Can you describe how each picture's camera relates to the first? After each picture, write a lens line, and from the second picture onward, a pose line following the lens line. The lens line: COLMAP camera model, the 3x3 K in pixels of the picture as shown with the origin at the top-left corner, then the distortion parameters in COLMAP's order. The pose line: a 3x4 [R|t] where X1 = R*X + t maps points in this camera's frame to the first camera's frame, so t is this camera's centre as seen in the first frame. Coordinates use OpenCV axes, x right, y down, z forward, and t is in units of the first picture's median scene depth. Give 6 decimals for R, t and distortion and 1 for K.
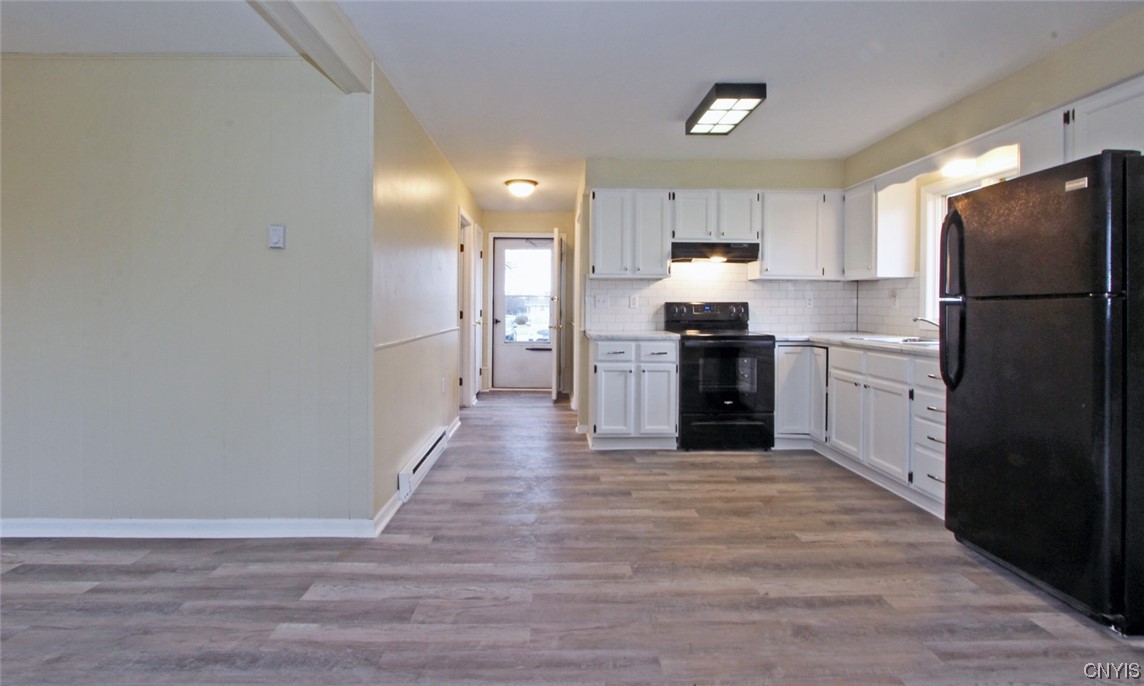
lens RADIAL K [[526.0, 0, 558.8], [0, 526.0, 309.8], [0, 0, 1]] dist [-0.015323, 0.000431]
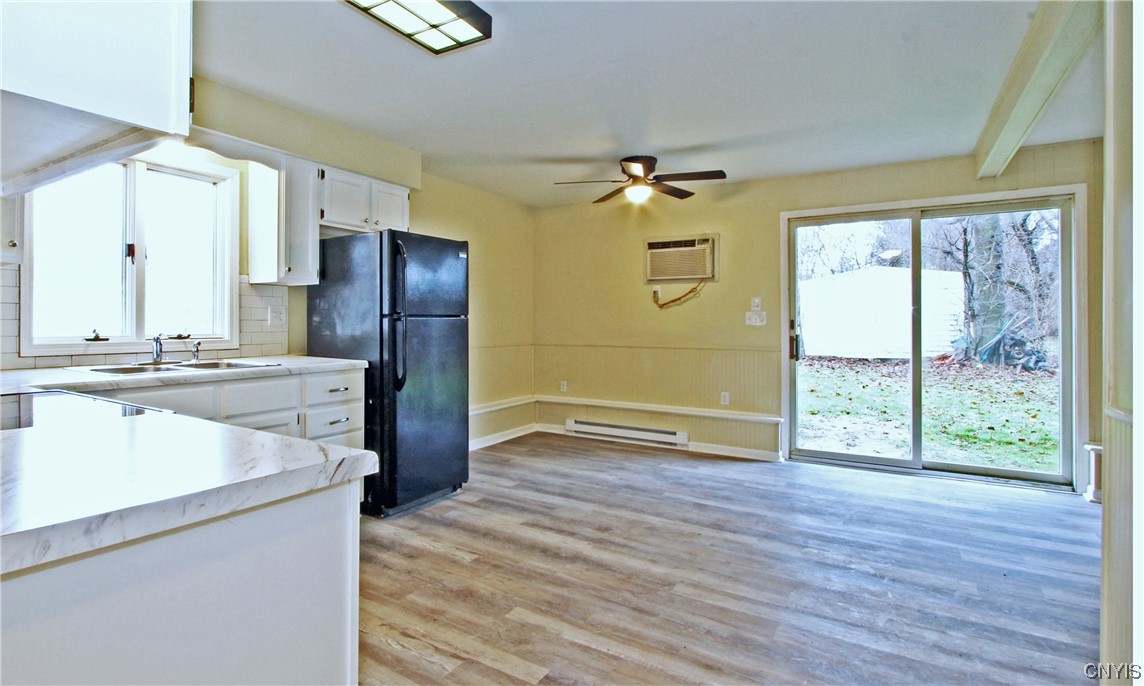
lens RADIAL K [[583.7, 0, 478.8], [0, 583.7, 320.5], [0, 0, 1]] dist [-0.013594, 0.000033]
pose [[-0.804181, -0.007495, 0.594337, -0.189762], [-0.005785, 0.999972, 0.004782, -0.015151], [-0.594356, 0.000408, -0.804202, 1.843141]]
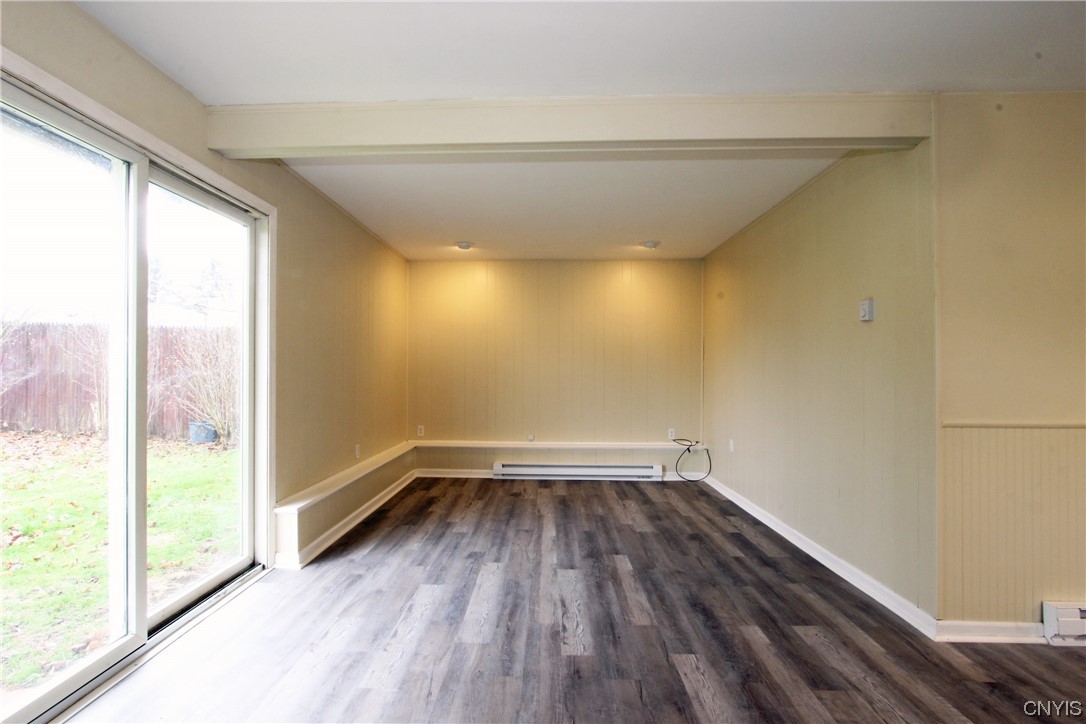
lens RADIAL K [[499.1, 0, 528.0], [0, 499.1, 367.7], [0, 0, 1]] dist [-0.015122, 0.002072]
pose [[-0.054990, -0.013785, -0.998392, 0.507450], [-0.008395, 0.999876, -0.013344, -0.003570], [0.998452, 0.007648, -0.055099, 0.361033]]
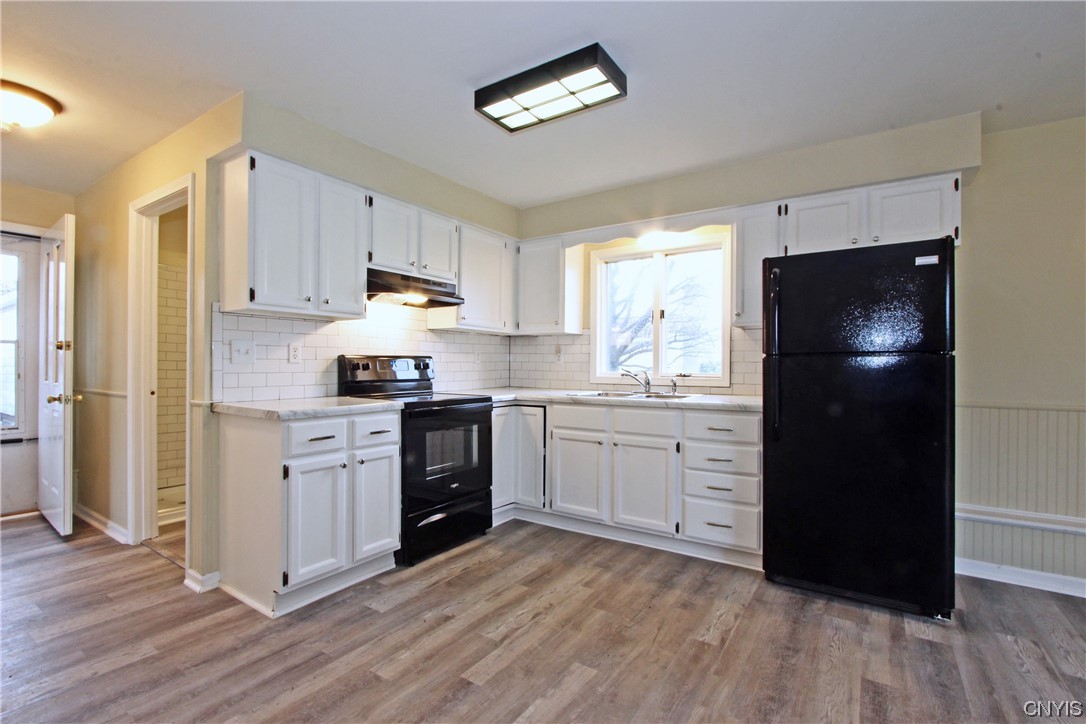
lens RADIAL K [[499.1, 0, 528.0], [0, 499.1, 367.7], [0, 0, 1]] dist [-0.015122, 0.002072]
pose [[0.580619, -0.007074, 0.814145, -0.331476], [0.002928, 0.999974, 0.006601, -0.002328], [-0.814170, -0.001448, 0.580624, 0.764707]]
